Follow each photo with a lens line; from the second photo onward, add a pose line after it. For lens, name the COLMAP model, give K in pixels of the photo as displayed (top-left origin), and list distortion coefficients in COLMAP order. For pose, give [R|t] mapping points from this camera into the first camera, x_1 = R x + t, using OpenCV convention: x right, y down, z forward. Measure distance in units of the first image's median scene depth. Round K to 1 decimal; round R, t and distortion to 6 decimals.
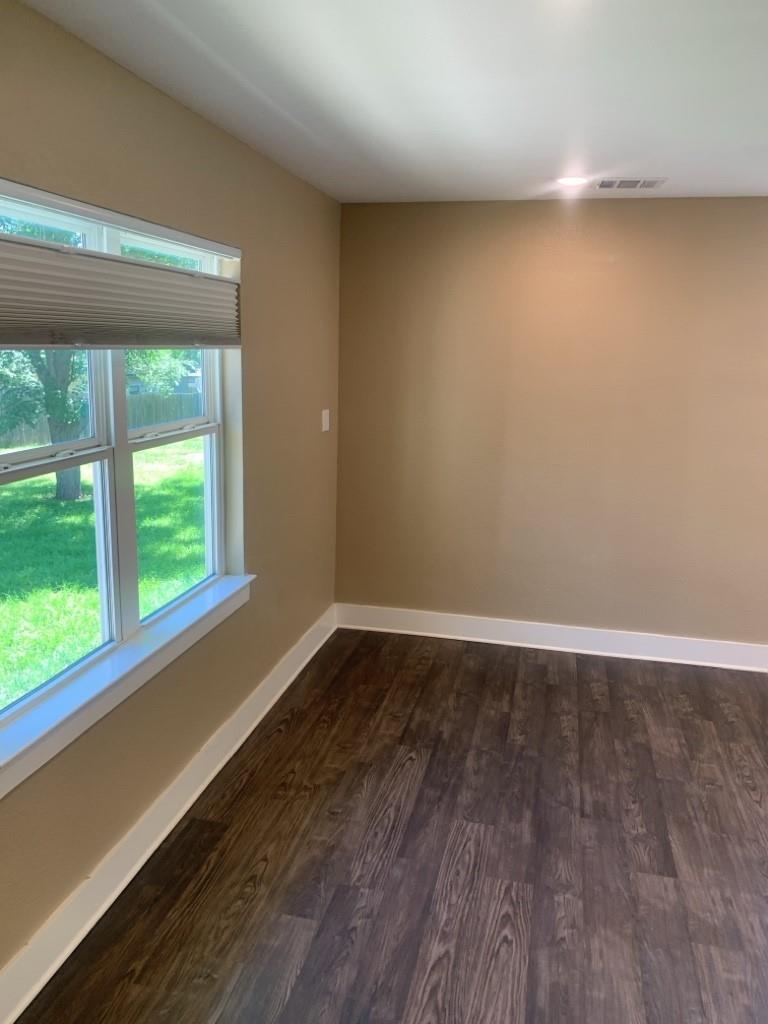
lens RADIAL K [[784.4, 0, 383.9], [0, 784.4, 511.5], [0, 0, 1]] dist [0.036150, -0.030420]
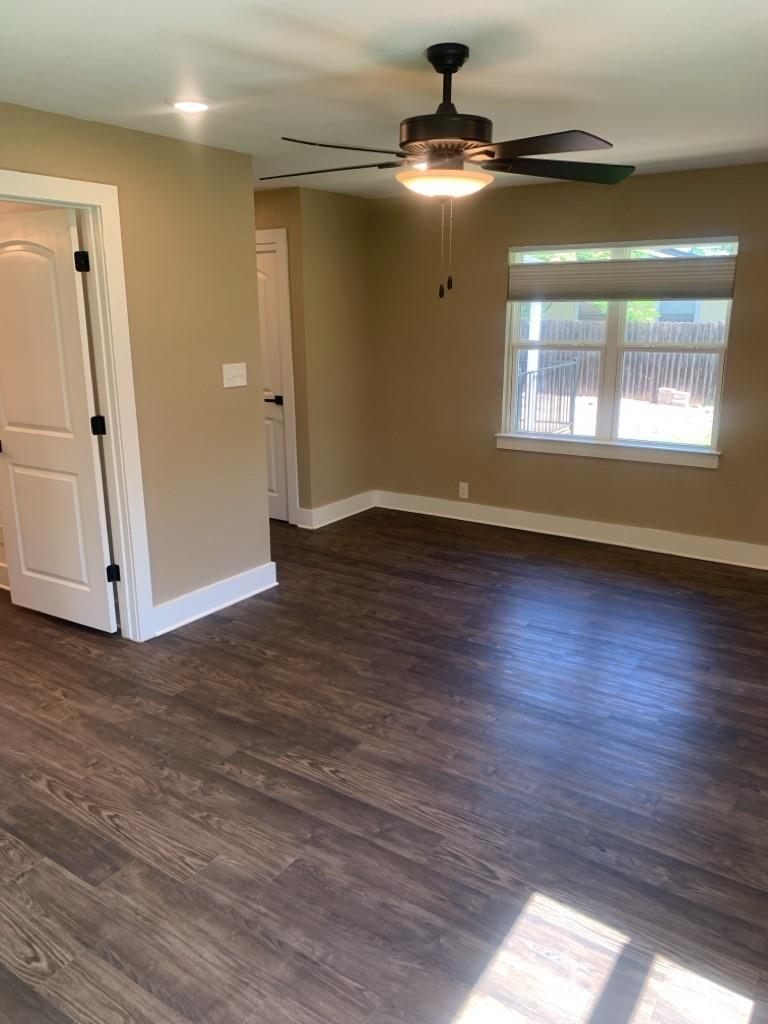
lens RADIAL K [[784.4, 0, 383.5], [0, 784.4, 514.5], [0, 0, 1]] dist [0.036150, -0.030420]
pose [[-0.360277, 0.218809, -0.906820, 1.449315], [-0.199234, 0.931623, 0.303949, -0.139696], [0.911321, 0.290175, -0.292048, 0.883309]]
